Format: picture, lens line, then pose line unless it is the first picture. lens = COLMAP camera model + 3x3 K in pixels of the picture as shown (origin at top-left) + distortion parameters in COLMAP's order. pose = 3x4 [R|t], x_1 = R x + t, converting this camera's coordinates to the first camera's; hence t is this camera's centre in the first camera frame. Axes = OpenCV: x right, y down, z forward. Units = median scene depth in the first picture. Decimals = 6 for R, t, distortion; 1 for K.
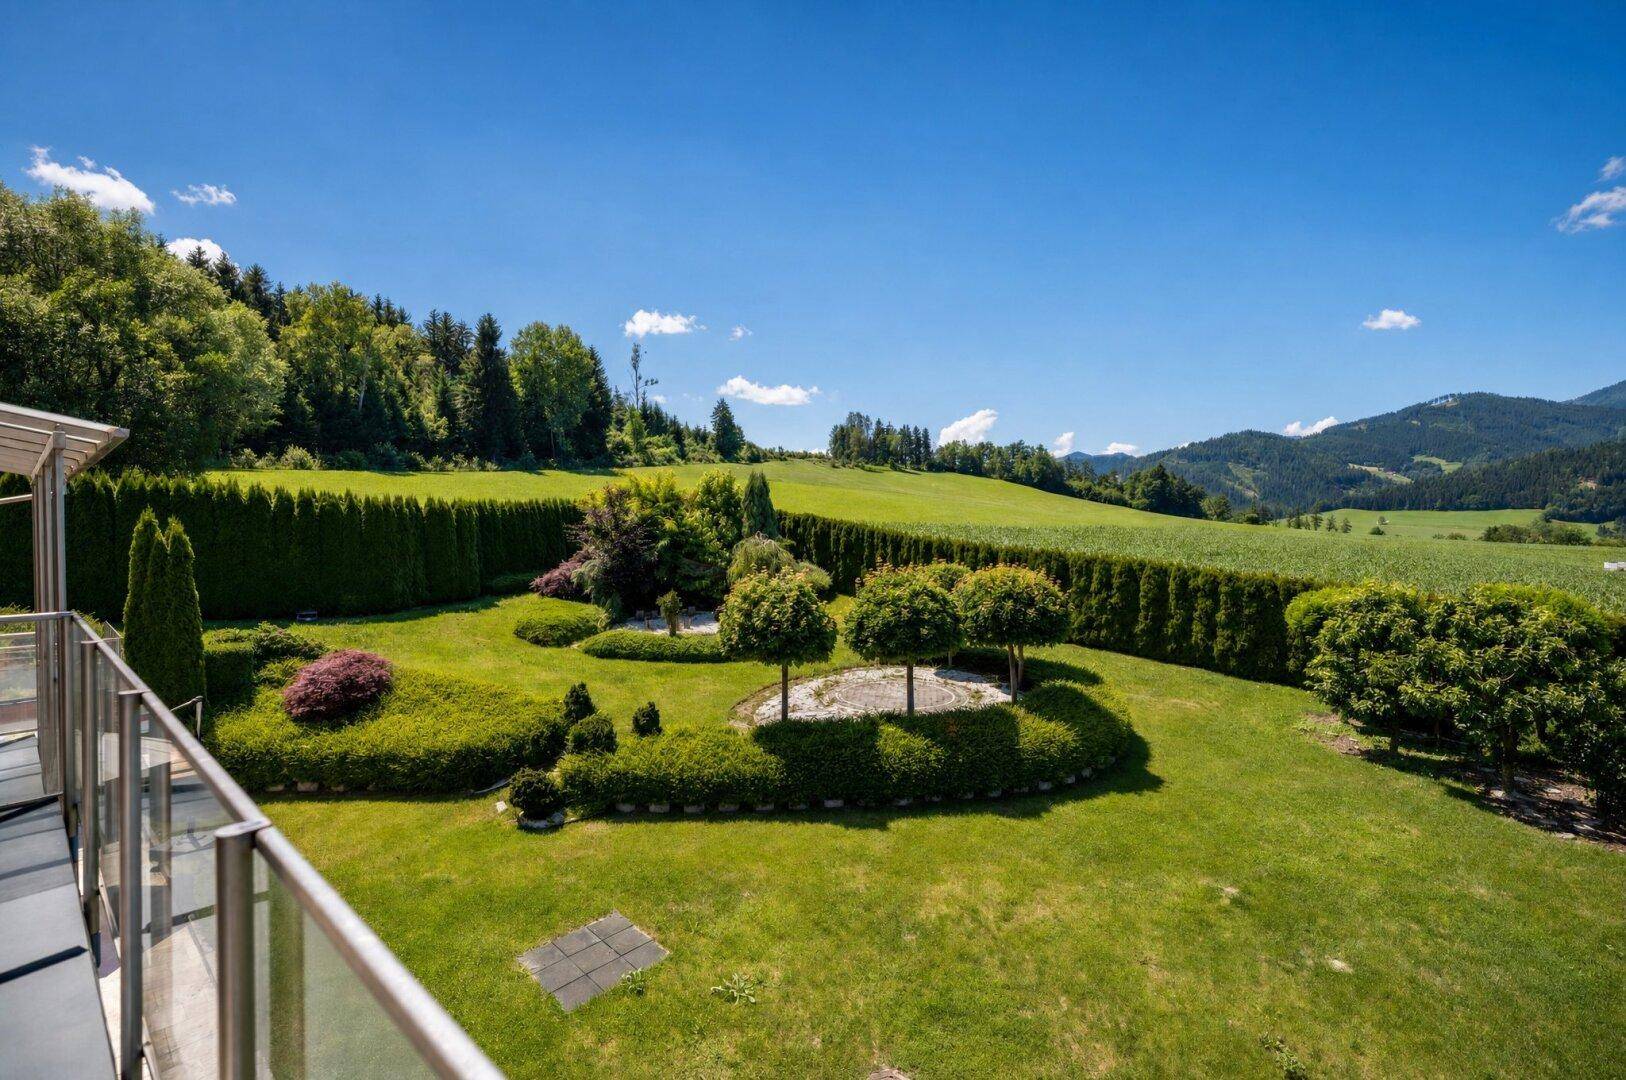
lens RADIAL K [[678.1, 0, 813.0], [0, 678.1, 540.0], [0, 0, 1]] dist [0.002349, 0.000312]
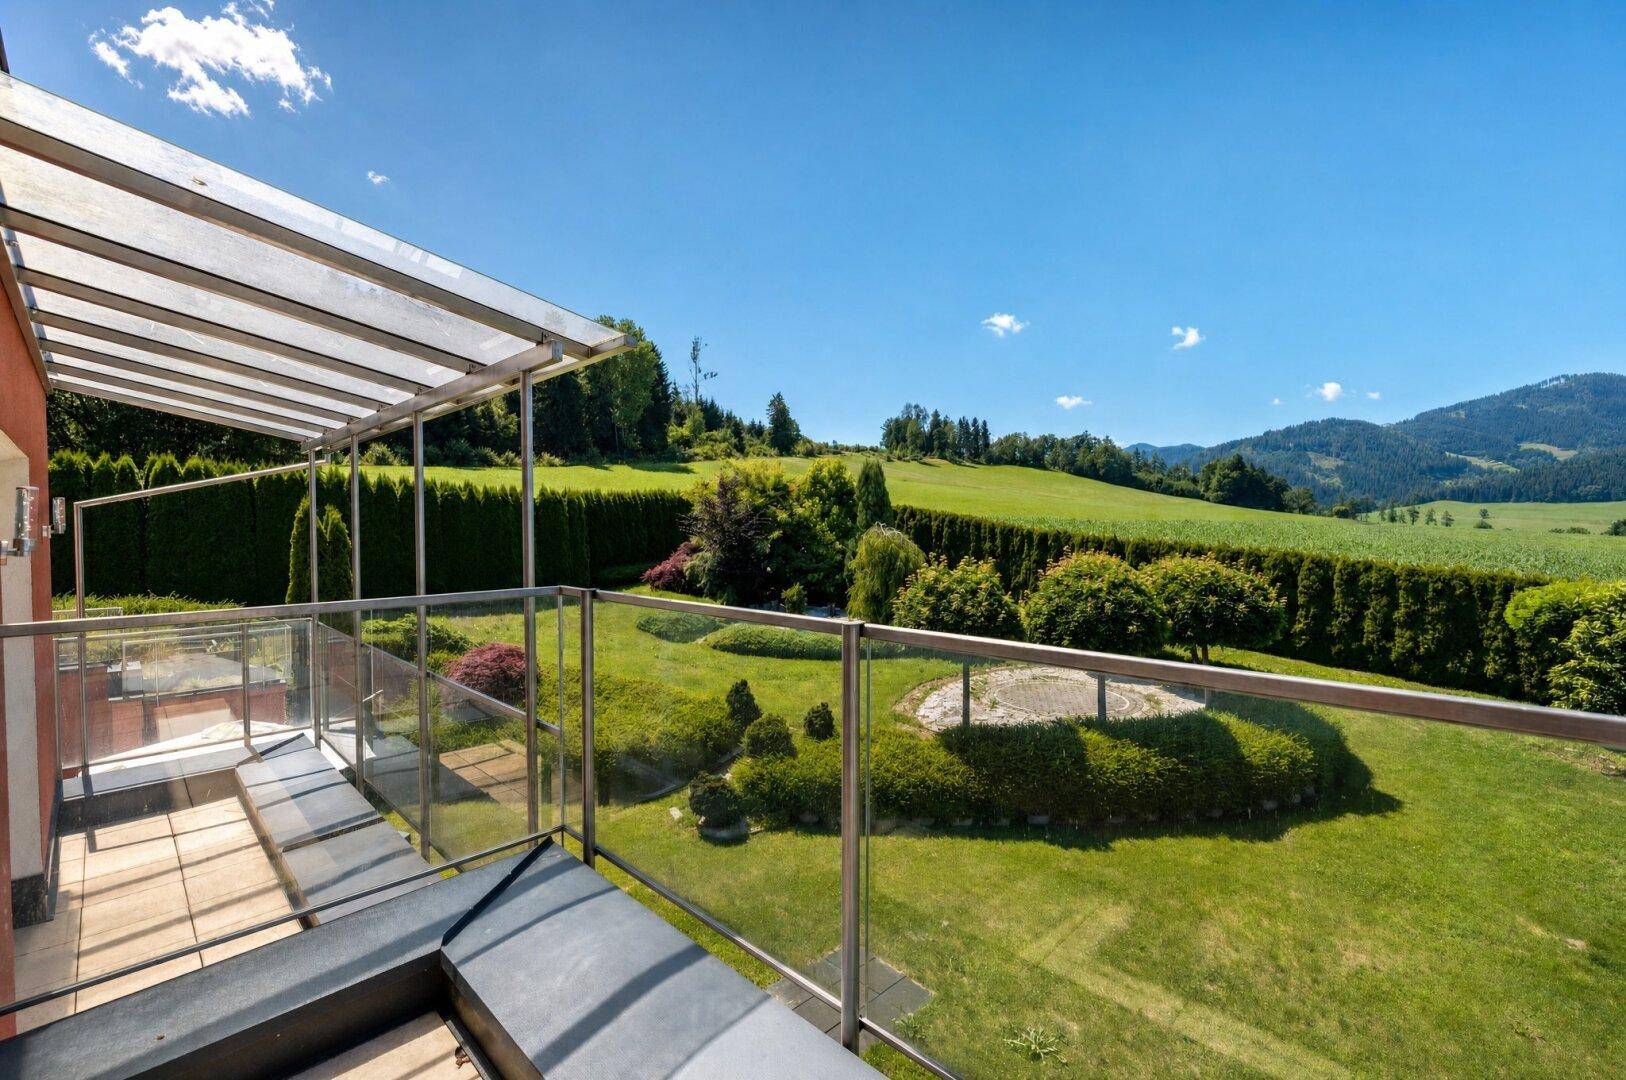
lens RADIAL K [[687.0, 0, 813.0], [0, 687.0, 540.0], [0, 0, 1]] dist [0.002864, 0.000054]
pose [[0.997355, -0.000934, -0.072682, -0.096788], [0.001387, 0.999980, 0.006176, 0.006738], [0.072675, -0.006260, 0.997336, 0.037246]]
